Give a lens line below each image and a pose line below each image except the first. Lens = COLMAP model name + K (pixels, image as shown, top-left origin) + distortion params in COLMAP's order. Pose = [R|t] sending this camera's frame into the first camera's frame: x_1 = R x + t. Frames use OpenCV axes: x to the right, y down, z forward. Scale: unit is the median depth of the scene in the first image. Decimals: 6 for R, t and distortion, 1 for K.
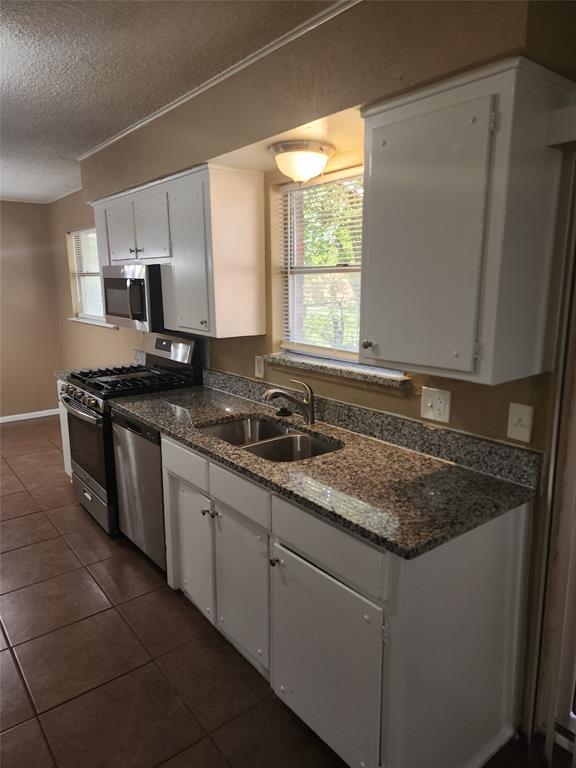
lens RADIAL K [[507.9, 0, 288.0], [0, 507.9, 384.0], [0, 0, 1]] dist [0.092334, -0.091827]
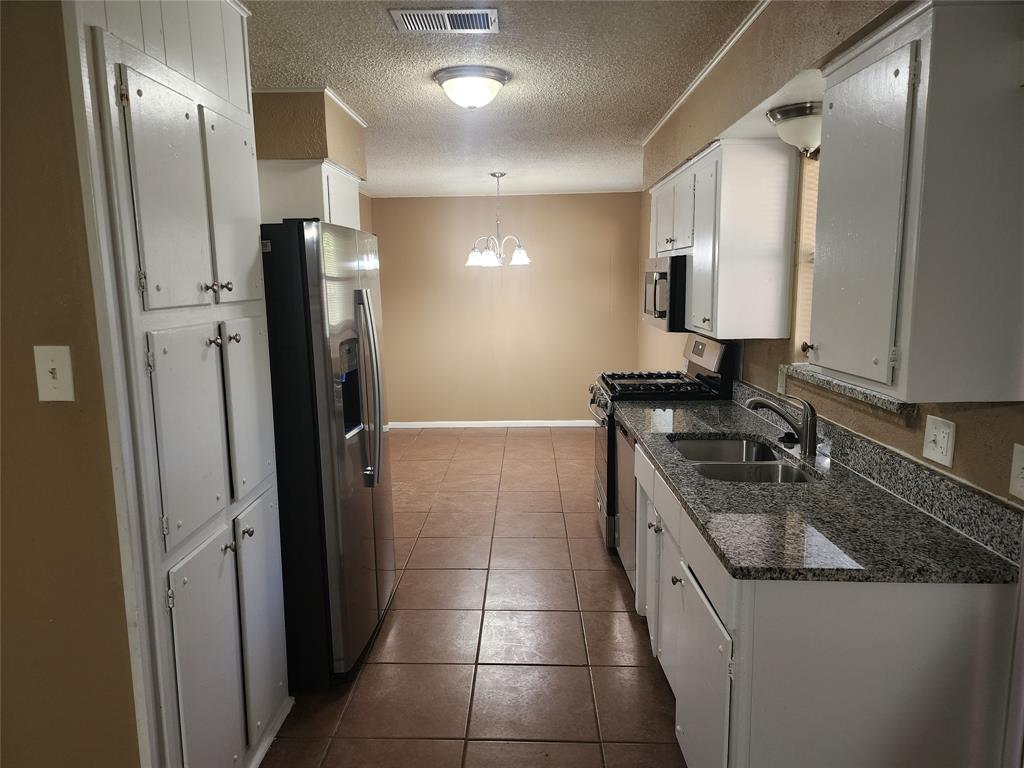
lens RADIAL K [[677.2, 0, 495.1], [0, 677.2, 389.2], [0, 0, 1]] dist [0.092334, -0.091827]
pose [[0.758771, 0.097147, -0.644072, 0.327070], [-0.118478, 0.992904, 0.010185, 0.025159], [0.640491, 0.068580, 0.764897, -0.104636]]
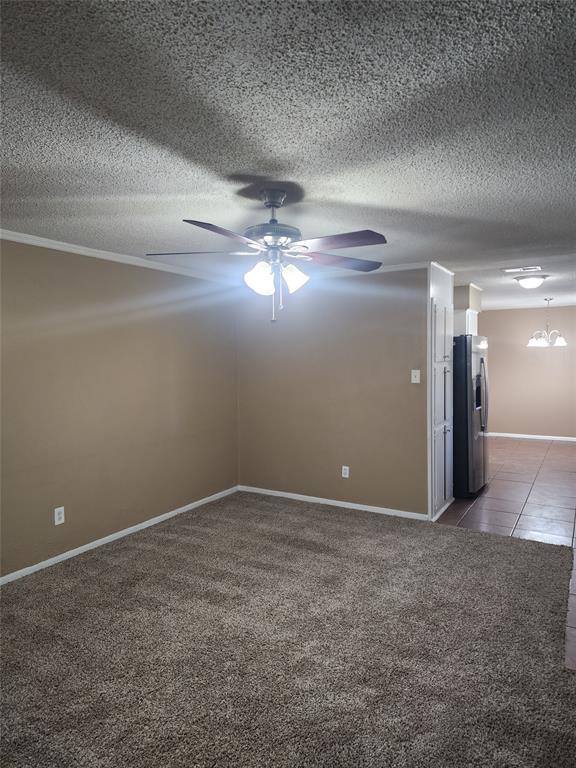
lens RADIAL K [[507.9, 0, 288.0], [0, 507.9, 384.0], [0, 0, 1]] dist [0.092334, -0.091827]
pose [[0.372786, 0.052332, -0.926440, 1.204789], [-0.176887, 0.984108, -0.015587, 0.199508], [0.910901, 0.169686, 0.376119, -1.006394]]
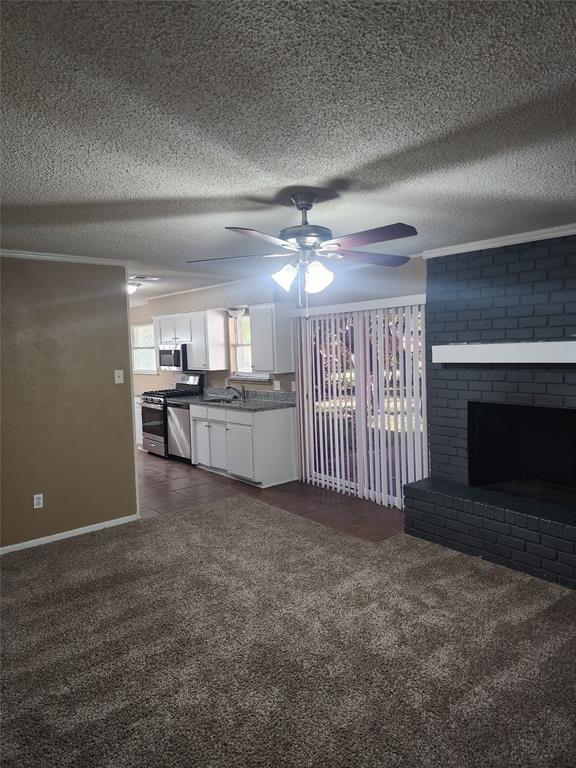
lens RADIAL K [[507.9, 0, 288.0], [0, 507.9, 384.0], [0, 0, 1]] dist [0.092334, -0.091827]
pose [[0.999357, -0.029707, 0.020070, 0.221109], [0.031940, 0.992006, -0.122085, 0.325905], [-0.016283, 0.122648, 0.992317, -1.686683]]
